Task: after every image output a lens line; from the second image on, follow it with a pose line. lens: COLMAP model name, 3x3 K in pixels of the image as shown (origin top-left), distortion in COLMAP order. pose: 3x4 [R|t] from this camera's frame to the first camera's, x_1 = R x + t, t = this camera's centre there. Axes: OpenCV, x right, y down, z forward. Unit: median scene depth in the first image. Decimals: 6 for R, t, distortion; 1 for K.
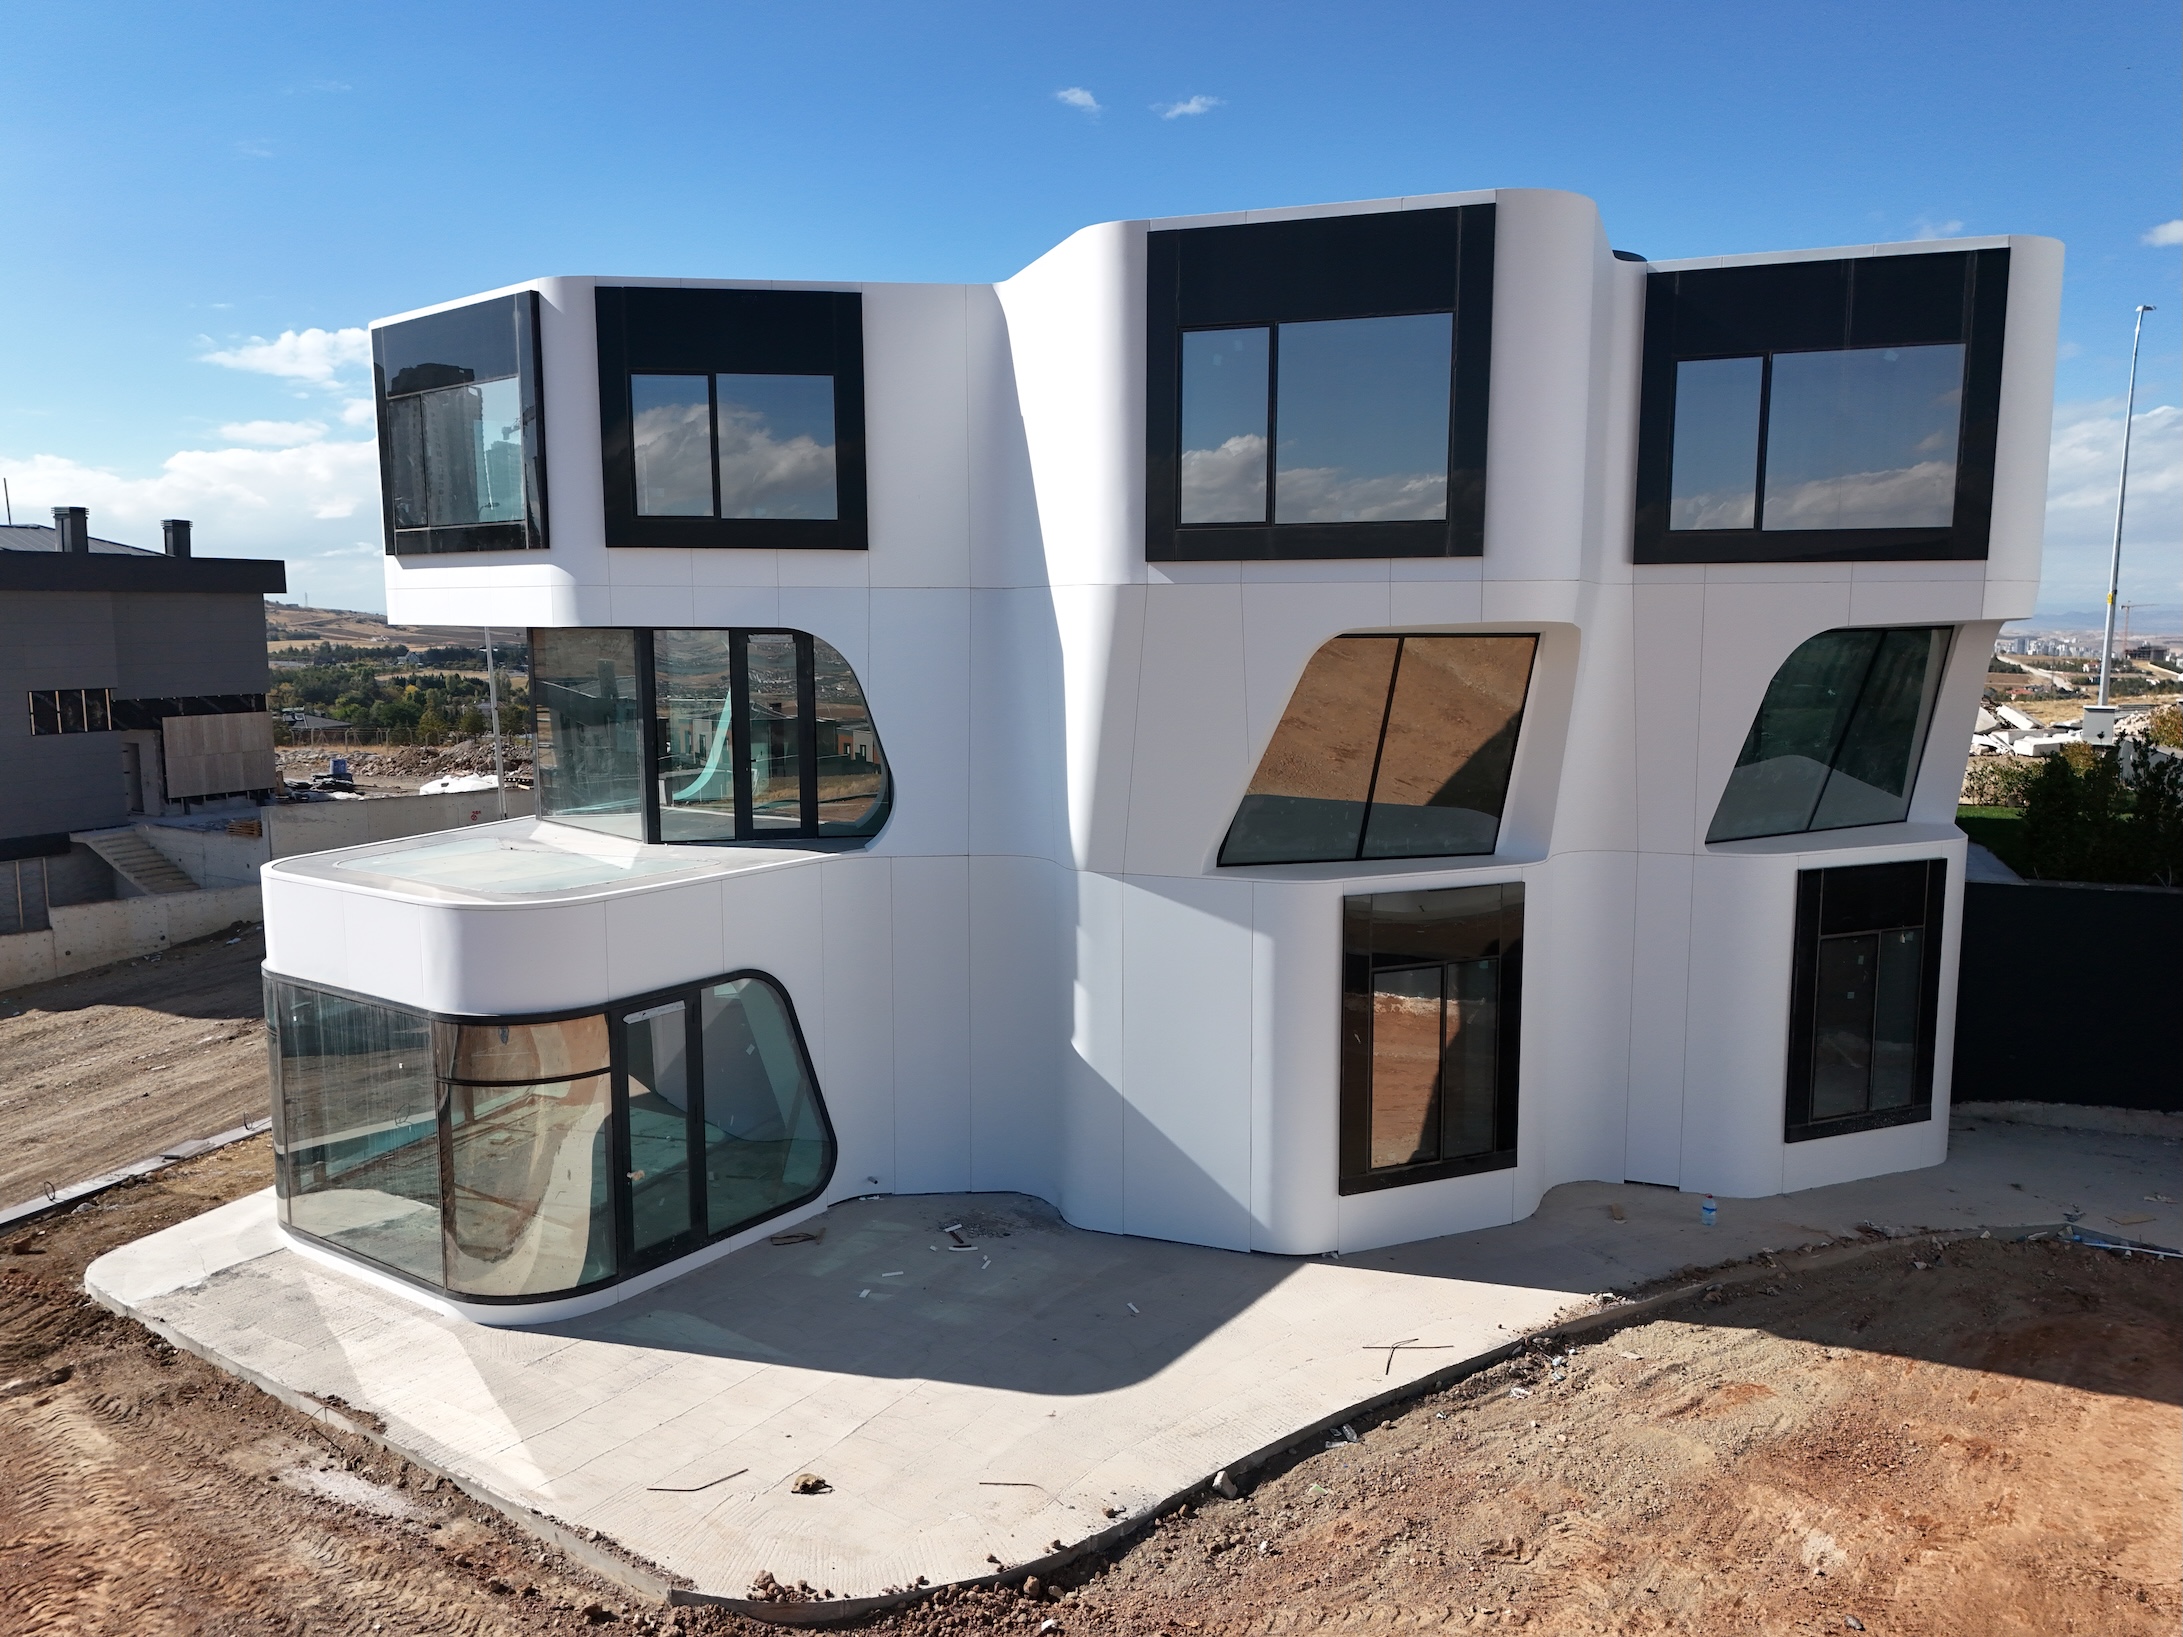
lens RADIAL K [[1605.6, 0, 1084.6], [0, 1605.6, 821.6], [0, 0, 1]] dist [0.069335, -0.059604]
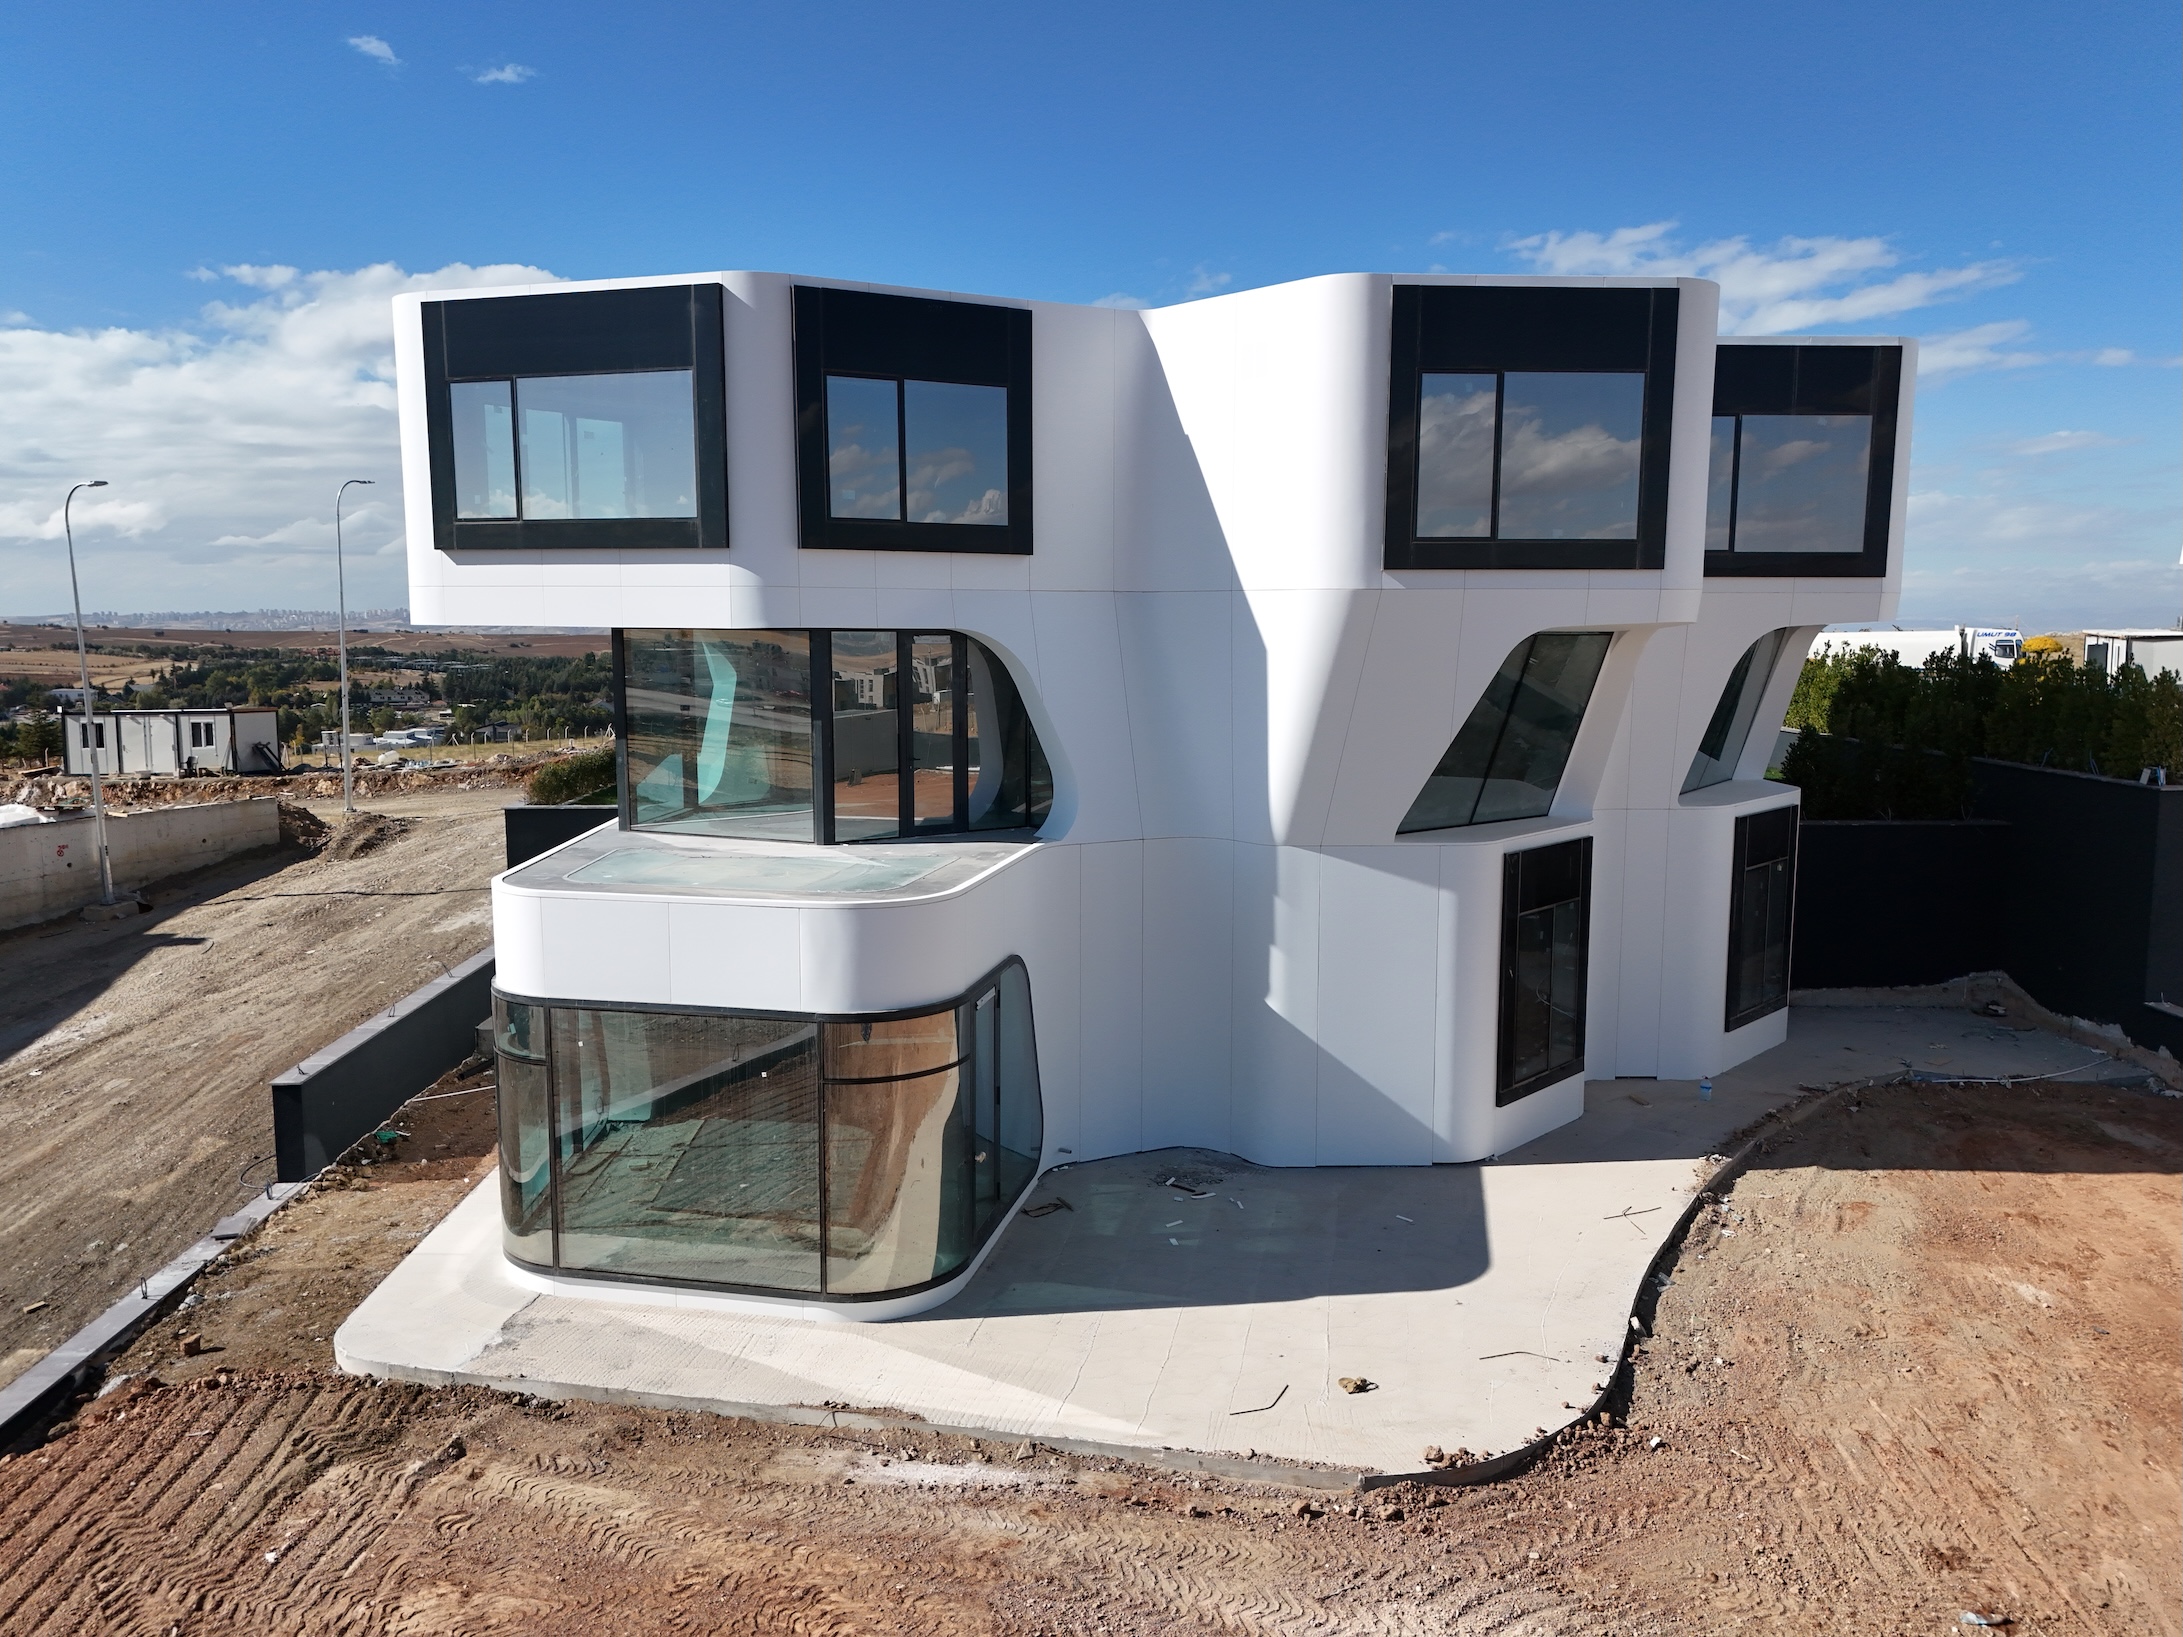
lens RADIAL K [[1605.6, 0, 1087.5], [0, 1605.6, 829.2], [0, 0, 1]] dist [0.069335, -0.059604]
pose [[0.921339, -0.048863, 0.385676, -0.529634], [0.047458, 0.998786, 0.013169, -0.002032], [-0.385852, 0.006171, 0.922540, 0.018839]]
